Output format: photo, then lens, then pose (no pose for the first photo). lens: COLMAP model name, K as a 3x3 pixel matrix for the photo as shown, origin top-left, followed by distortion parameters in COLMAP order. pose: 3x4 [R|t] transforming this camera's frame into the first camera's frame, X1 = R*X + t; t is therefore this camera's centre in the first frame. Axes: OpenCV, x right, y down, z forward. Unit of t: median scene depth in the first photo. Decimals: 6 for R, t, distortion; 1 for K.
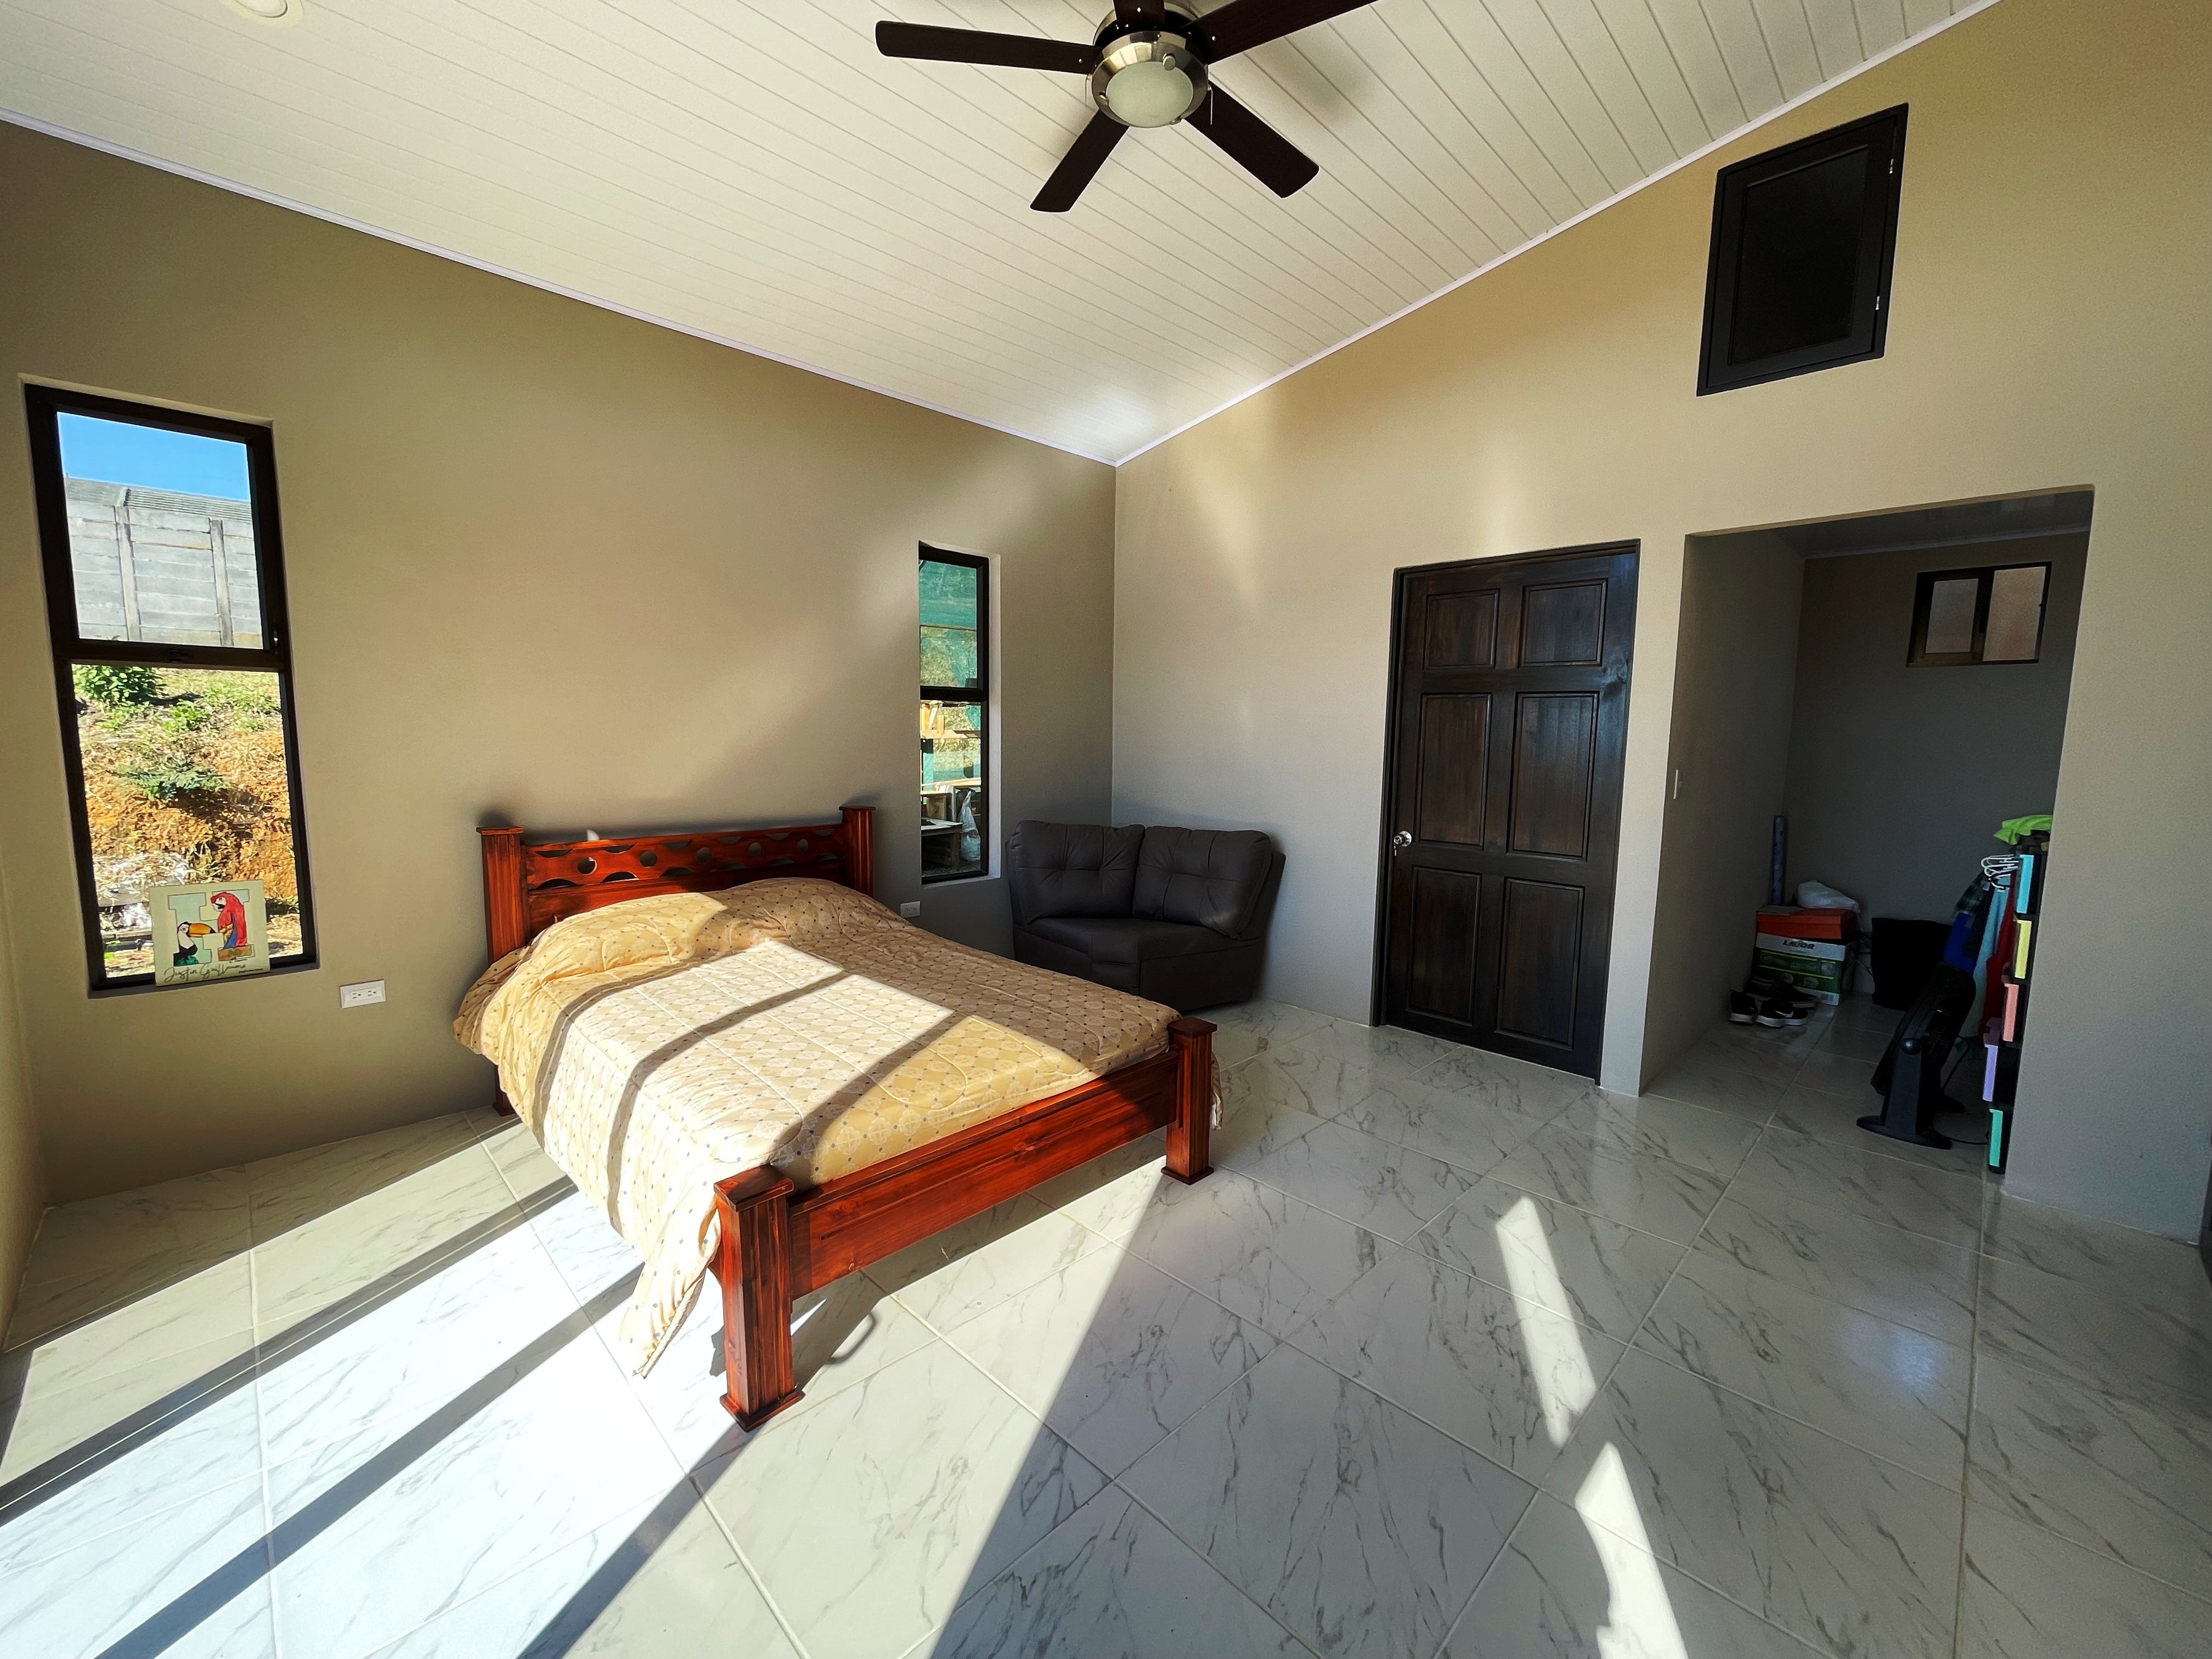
lens RADIAL K [[890.6, 0, 1099.3], [0, 890.6, 821.7], [0, 0, 1]] dist [-0.005309, 0.001314]
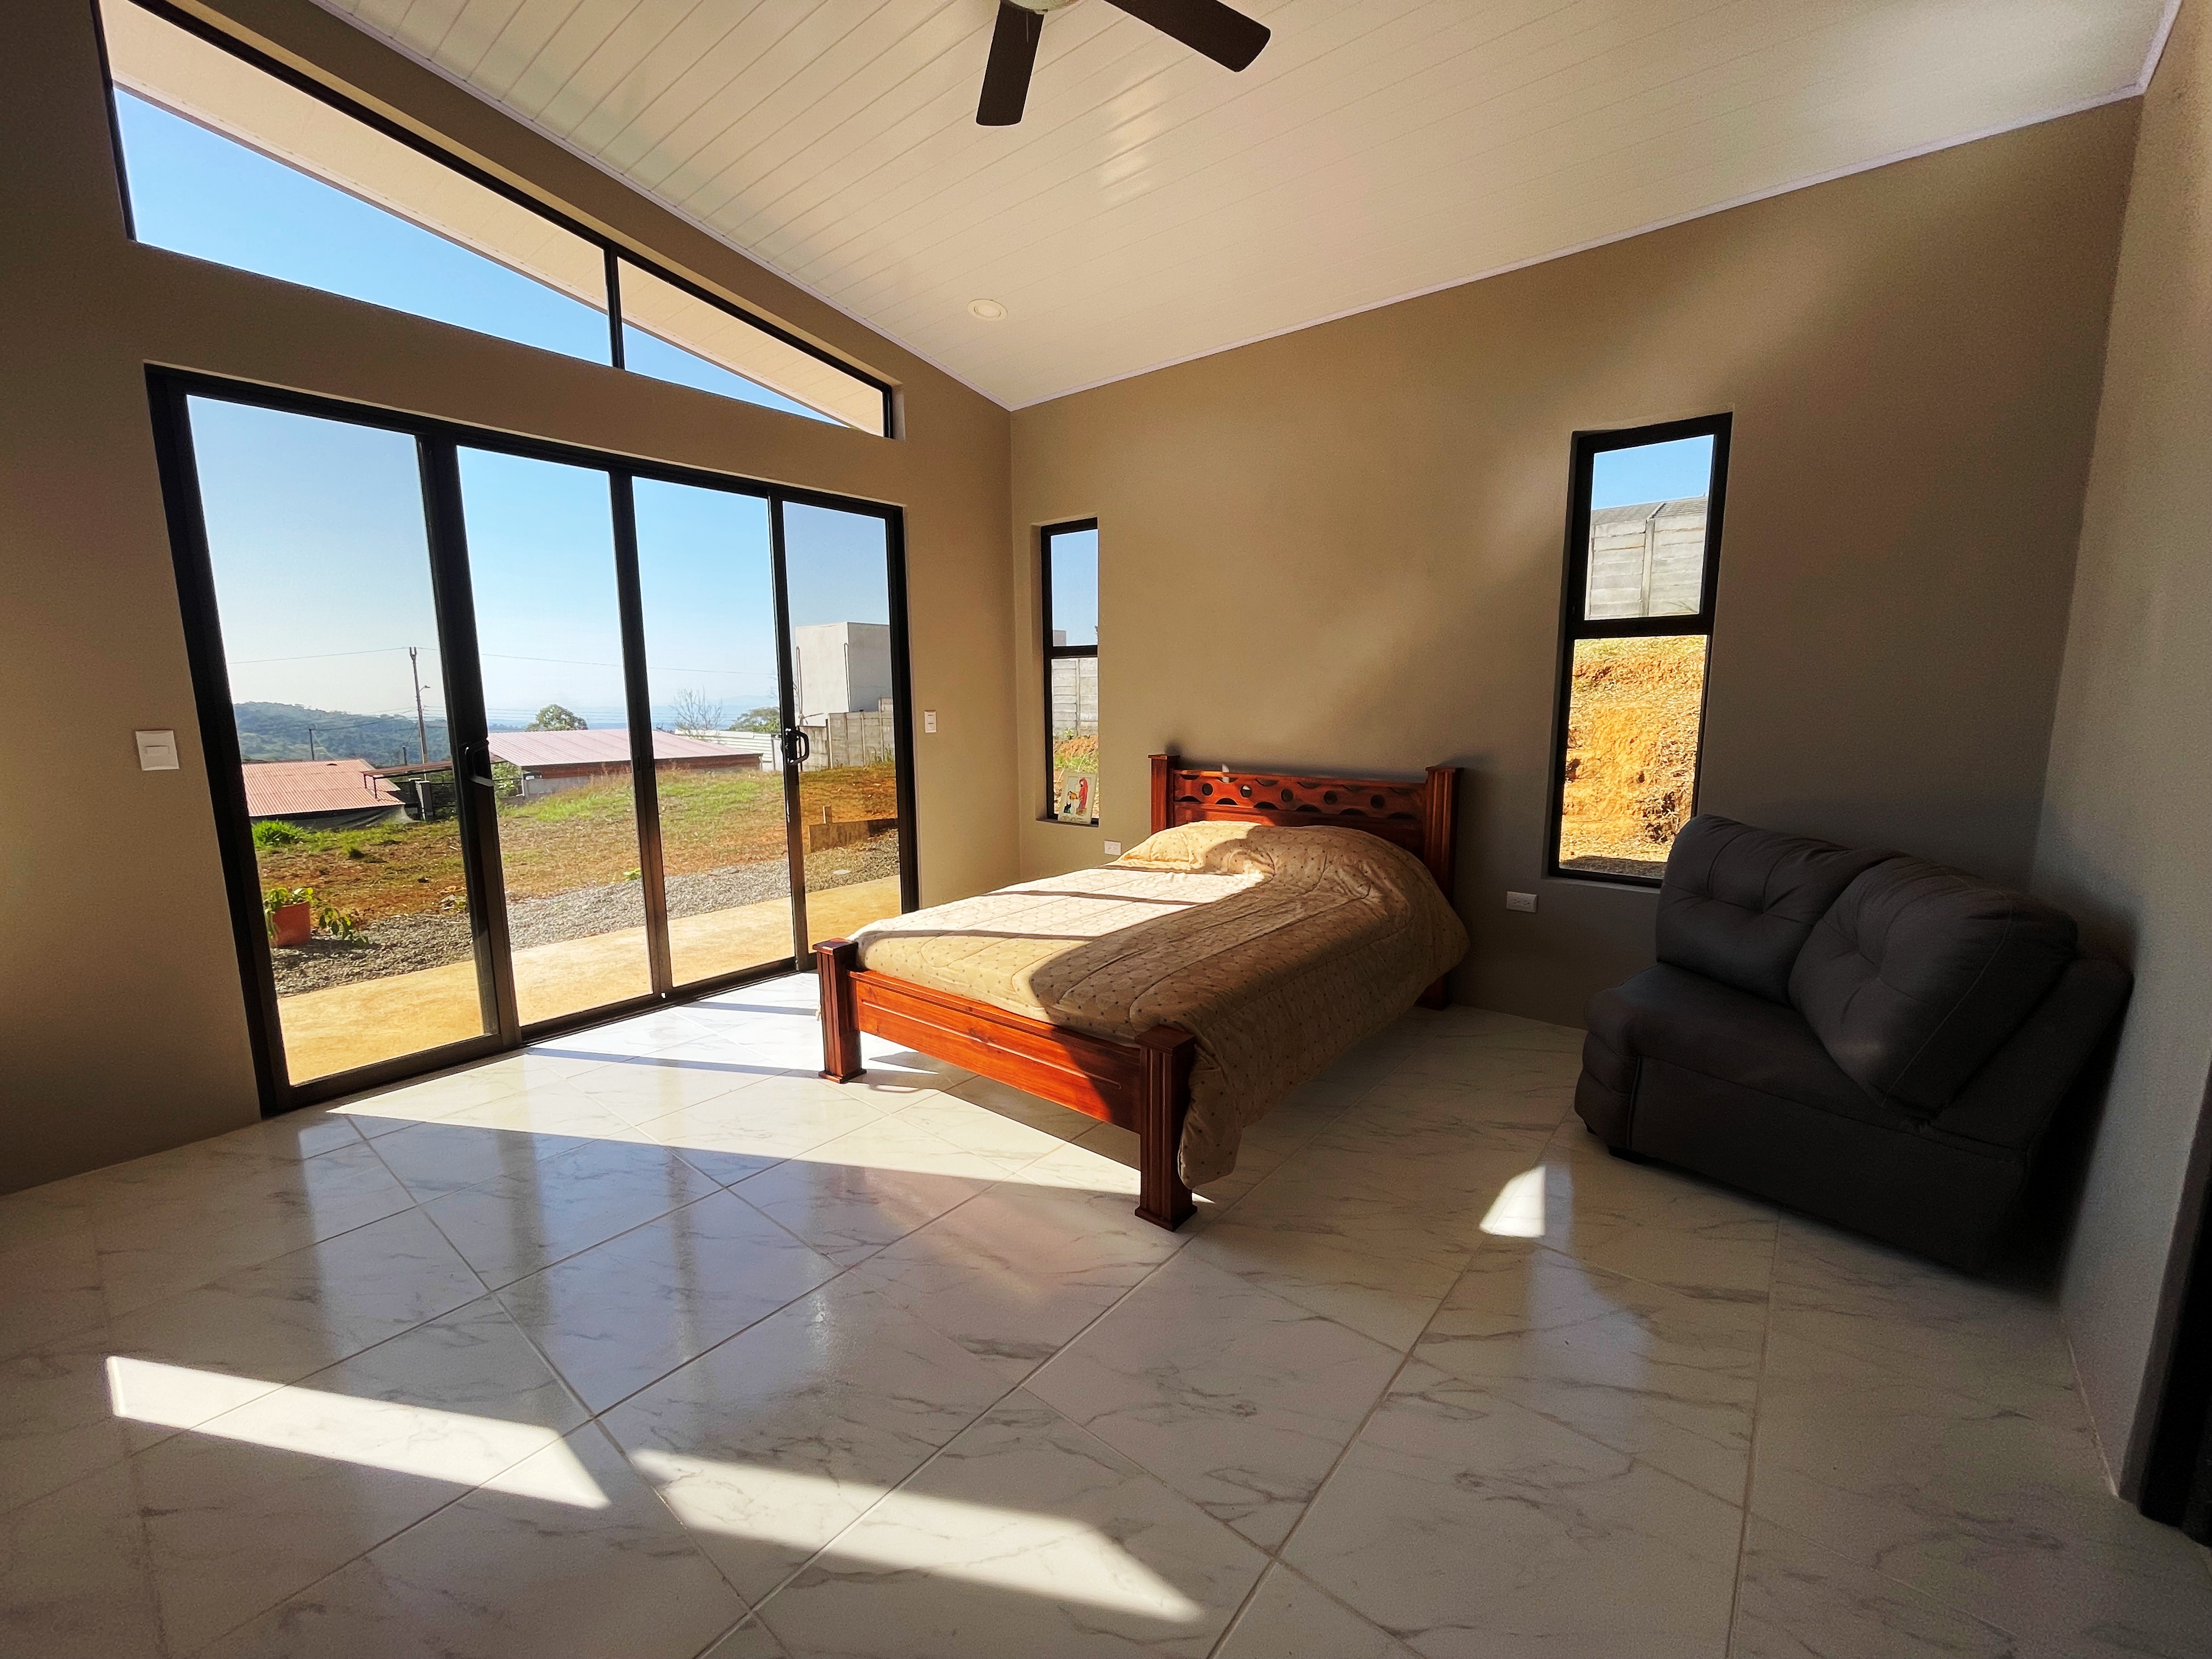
lens RADIAL K [[890.6, 0, 1104.4], [0, 890.6, 826.6], [0, 0, 1]] dist [-0.005309, 0.001314]
pose [[0.108139, 0.133656, -0.985110, 0.910747], [-0.093135, 0.987925, 0.123814, -0.057938], [0.989764, 0.078359, 0.119281, 0.872118]]
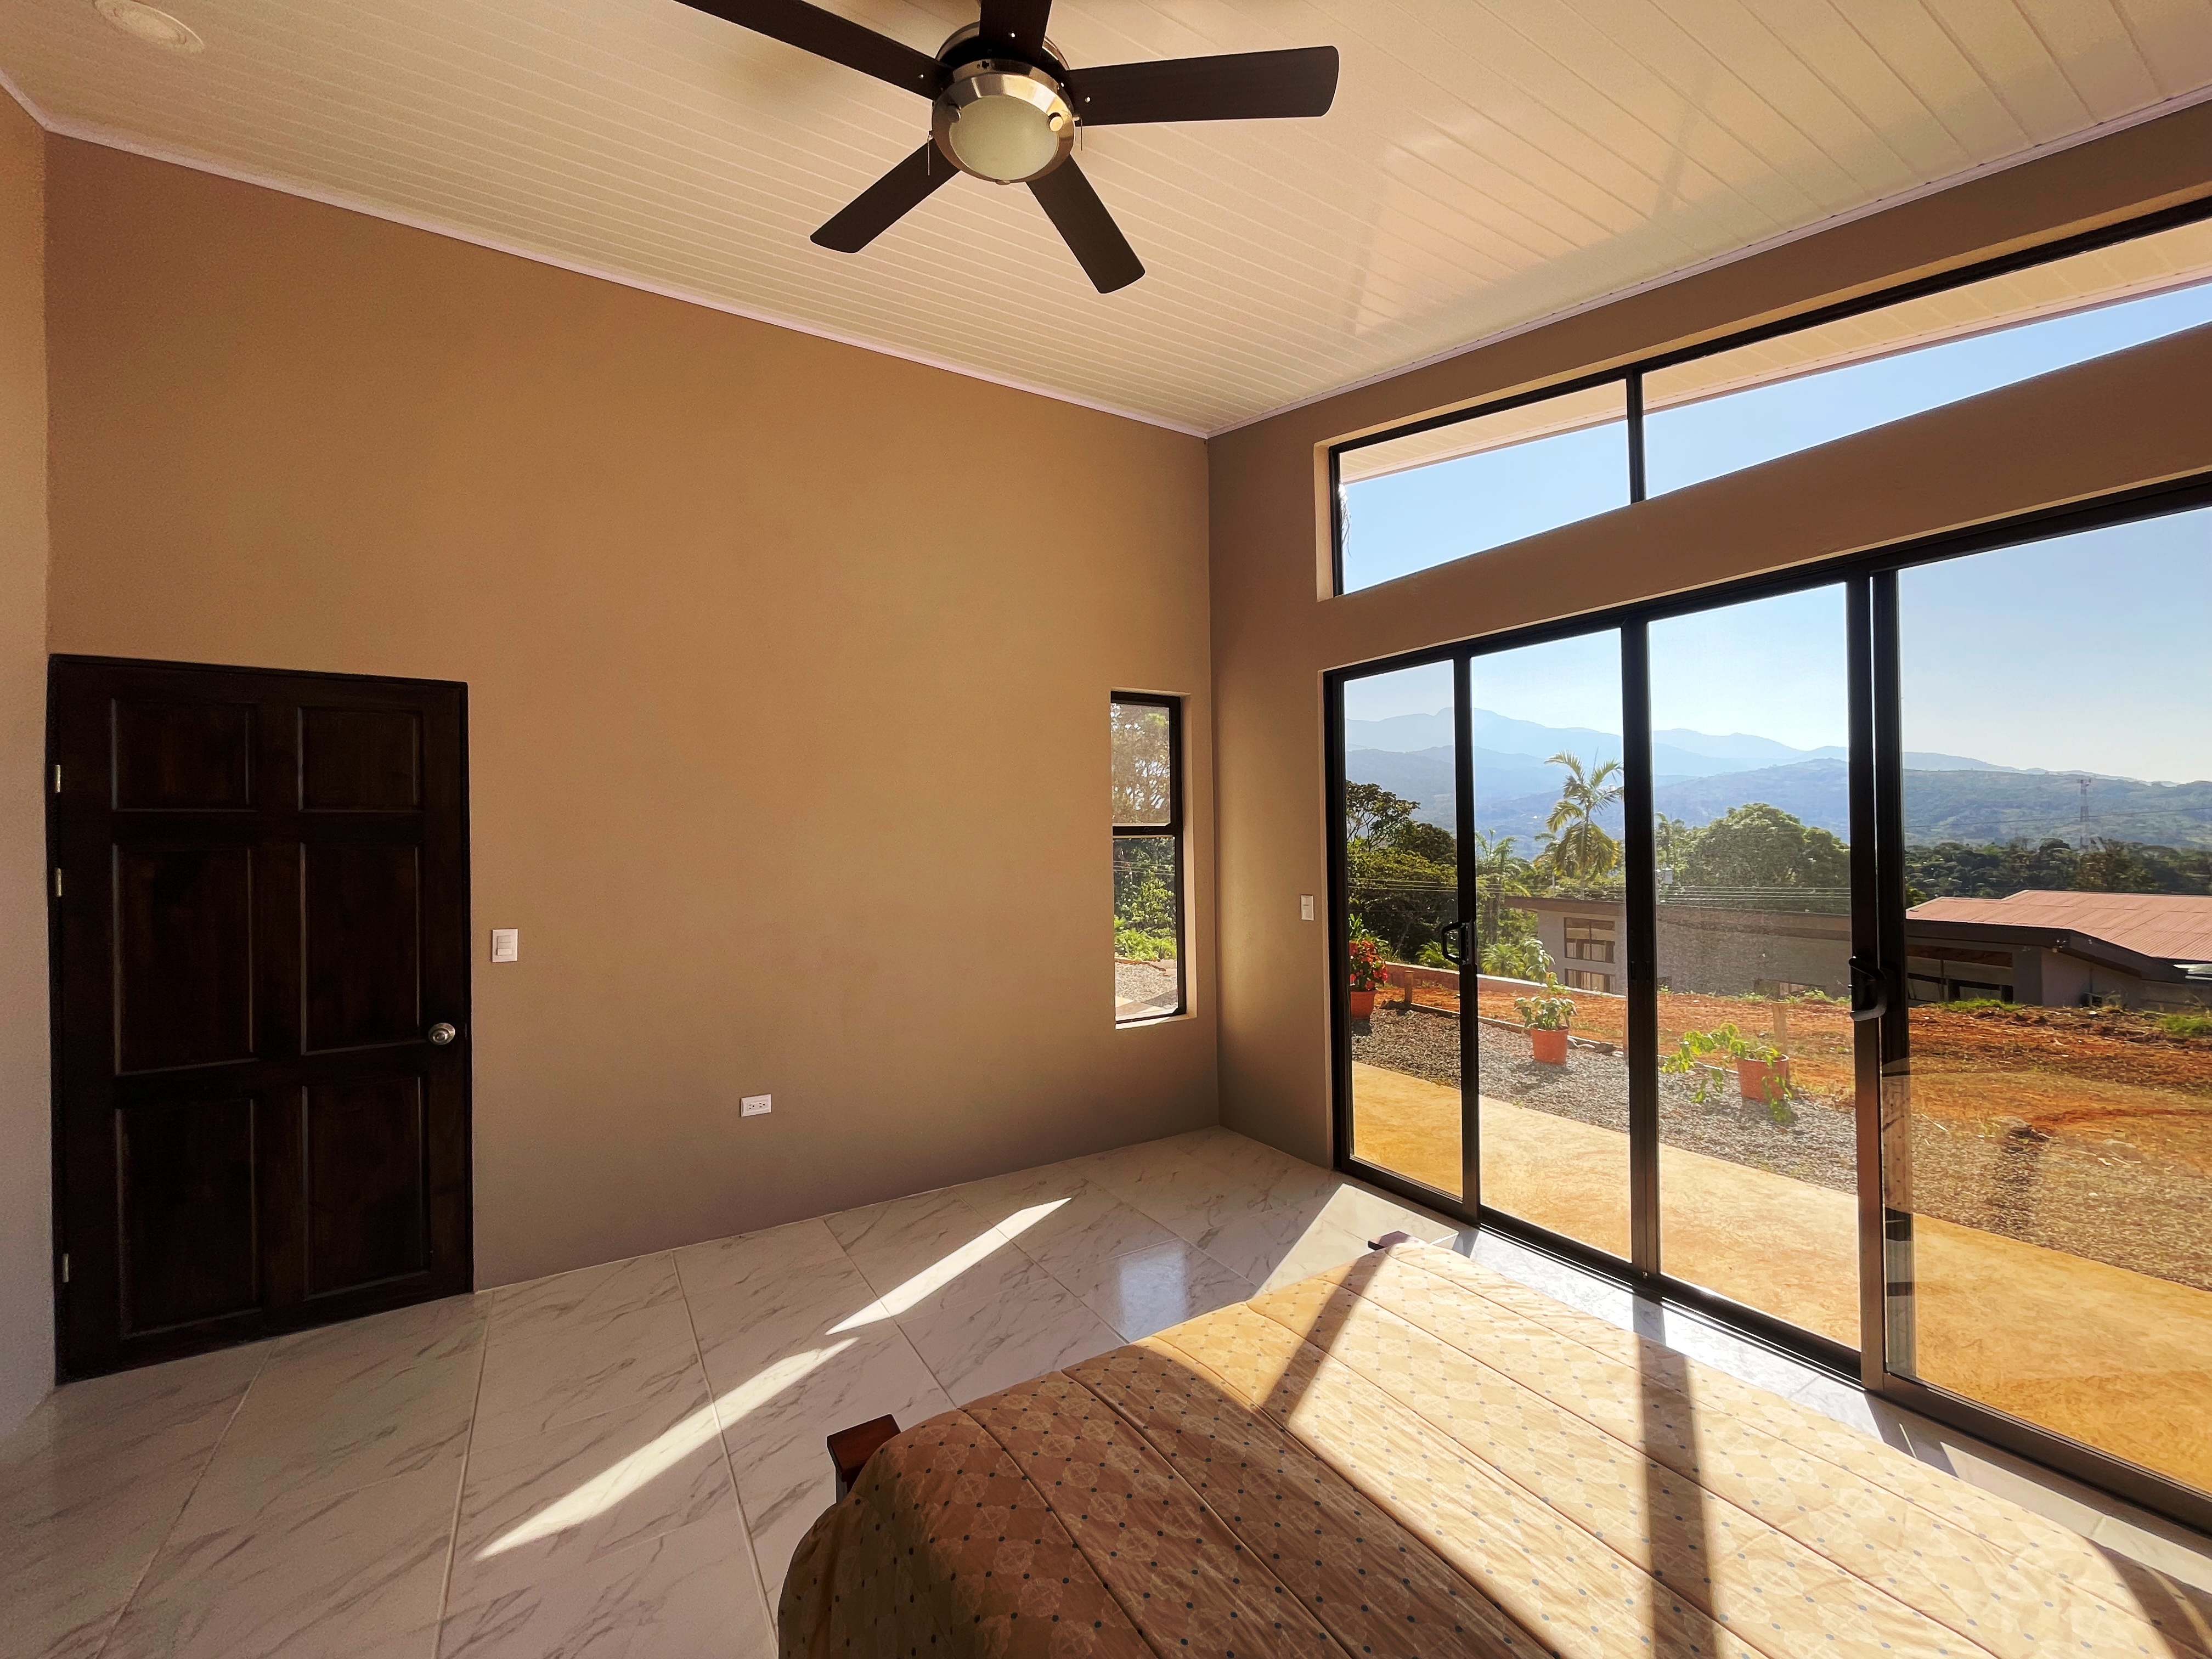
lens RADIAL K [[890.6, 0, 1100.6], [0, 890.6, 828.2], [0, 0, 1]] dist [-0.005309, 0.001314]
pose [[-0.972867, 0.005203, 0.231306, -0.181354], [0.027793, 0.995136, 0.094511, -0.221223], [-0.229689, 0.098375, -0.968279, 1.544631]]
